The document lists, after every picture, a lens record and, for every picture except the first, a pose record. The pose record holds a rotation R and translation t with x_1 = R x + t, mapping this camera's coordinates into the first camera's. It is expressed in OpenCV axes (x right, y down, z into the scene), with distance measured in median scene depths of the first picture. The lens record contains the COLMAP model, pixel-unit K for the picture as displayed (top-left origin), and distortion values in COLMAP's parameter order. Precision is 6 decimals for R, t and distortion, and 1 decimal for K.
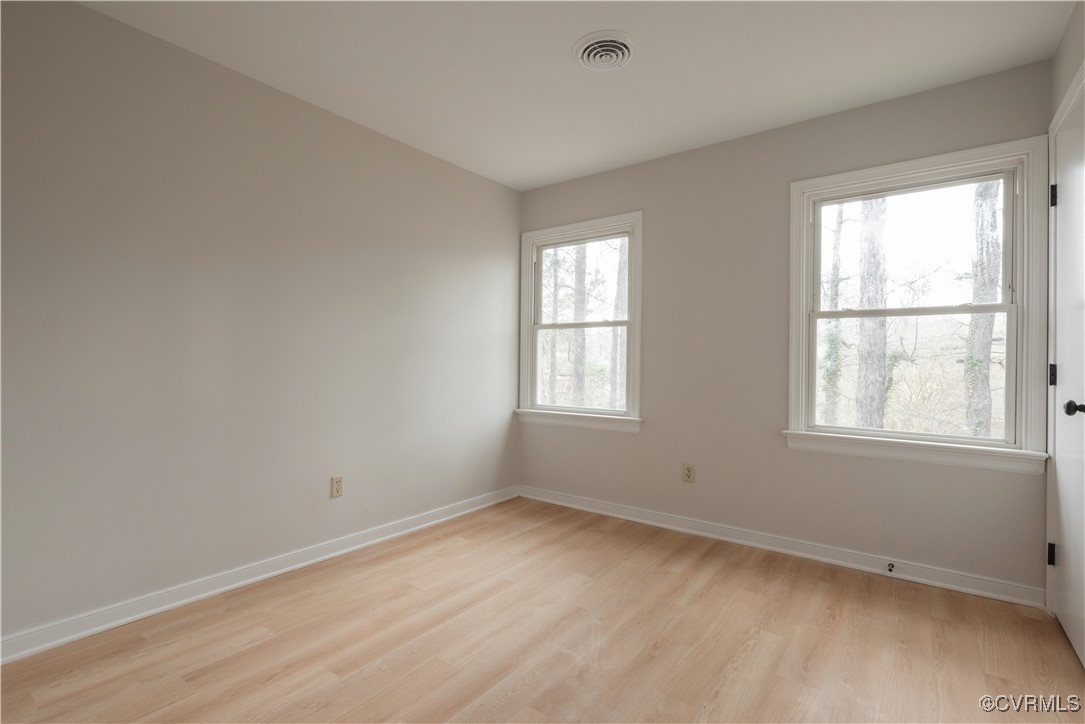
lens RADIAL K [[494.8, 0, 541.1], [0, 494.8, 361.1], [0, 0, 1]] dist [-0.001317, 0.000049]
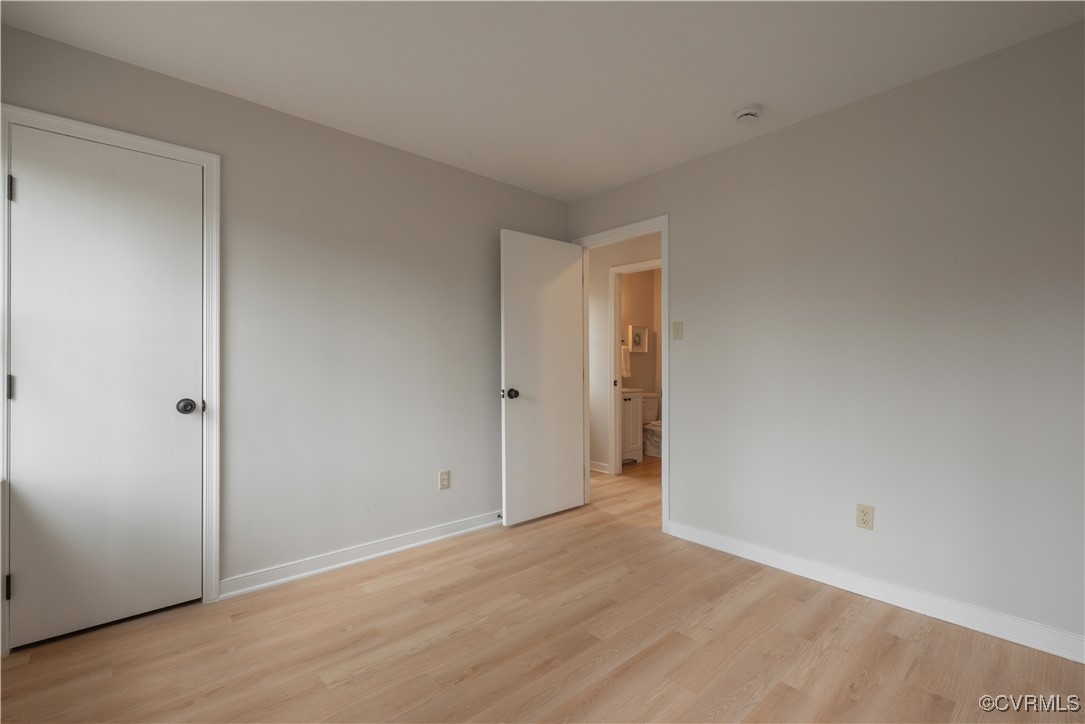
lens RADIAL K [[474.8, 0, 541.0], [0, 474.8, 362.0], [0, 0, 1]] dist [0.000363, 0.000334]
pose [[-0.979647, -0.006481, 0.200625, -0.100550], [-0.006815, 0.999976, -0.000975, -0.028151], [-0.200614, -0.002322, -0.979668, 1.976608]]
